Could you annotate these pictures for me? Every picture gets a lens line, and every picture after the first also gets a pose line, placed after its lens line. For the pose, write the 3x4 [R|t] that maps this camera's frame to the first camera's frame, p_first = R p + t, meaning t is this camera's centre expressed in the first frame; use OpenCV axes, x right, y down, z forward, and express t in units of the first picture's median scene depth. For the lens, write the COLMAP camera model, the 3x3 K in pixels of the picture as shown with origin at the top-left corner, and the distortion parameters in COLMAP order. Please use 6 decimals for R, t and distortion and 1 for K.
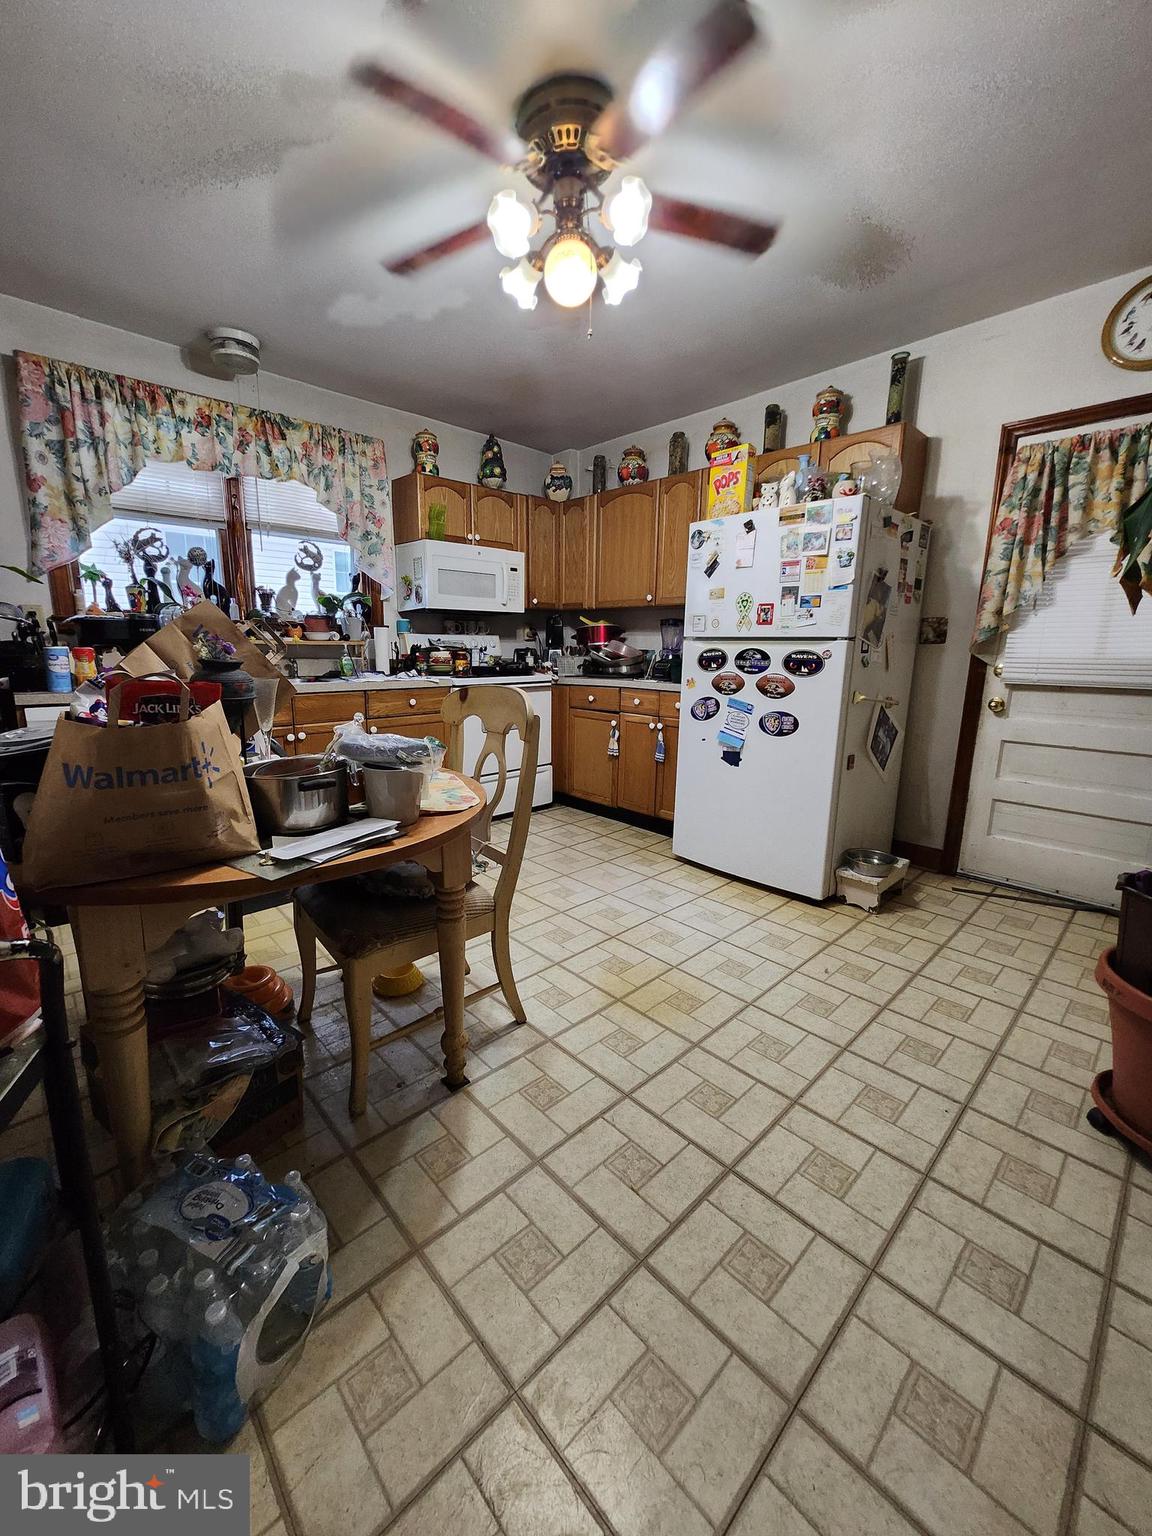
lens RADIAL K [[602.6, 0, 562.7], [0, 602.6, 762.2], [0, 0, 1]] dist [0.001621, 0.000572]
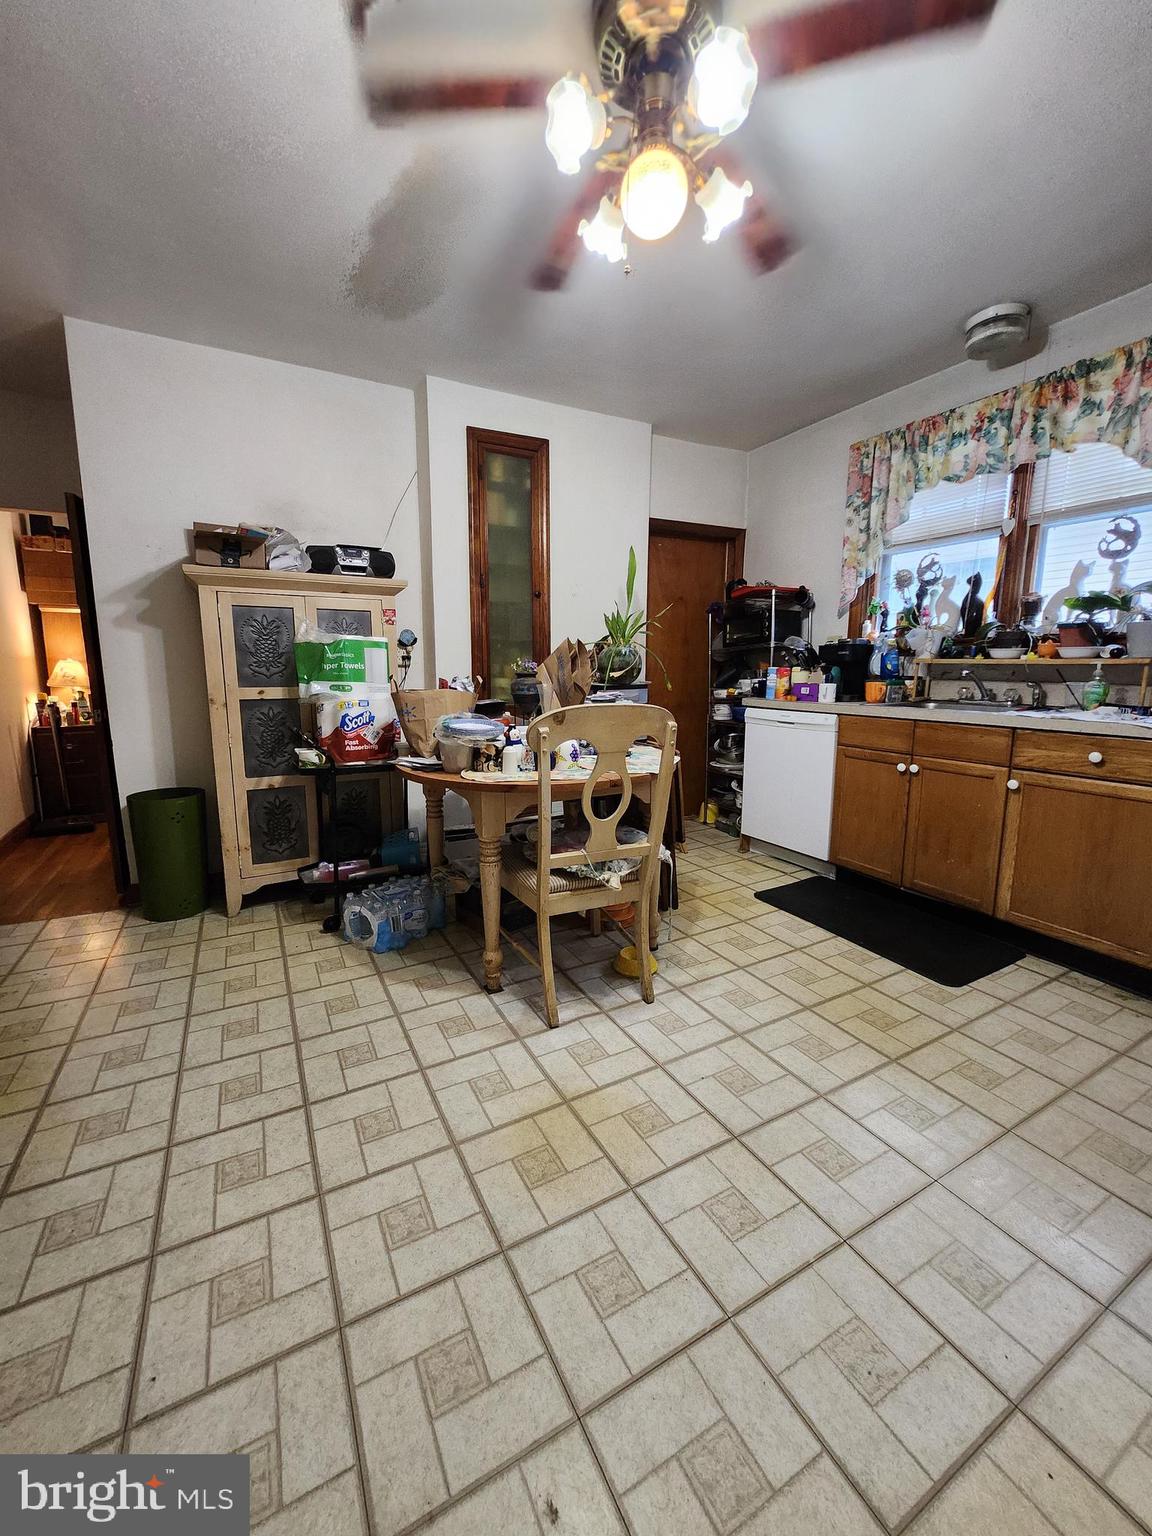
lens RADIAL K [[602.6, 0, 565.6], [0, 602.6, 764.2], [0, 0, 1]] dist [0.001621, 0.000572]
pose [[-0.254177, 0.152131, -0.955118, 0.884896], [-0.184699, 0.961741, 0.202339, -0.224692], [0.949358, 0.227840, -0.216354, 1.195575]]
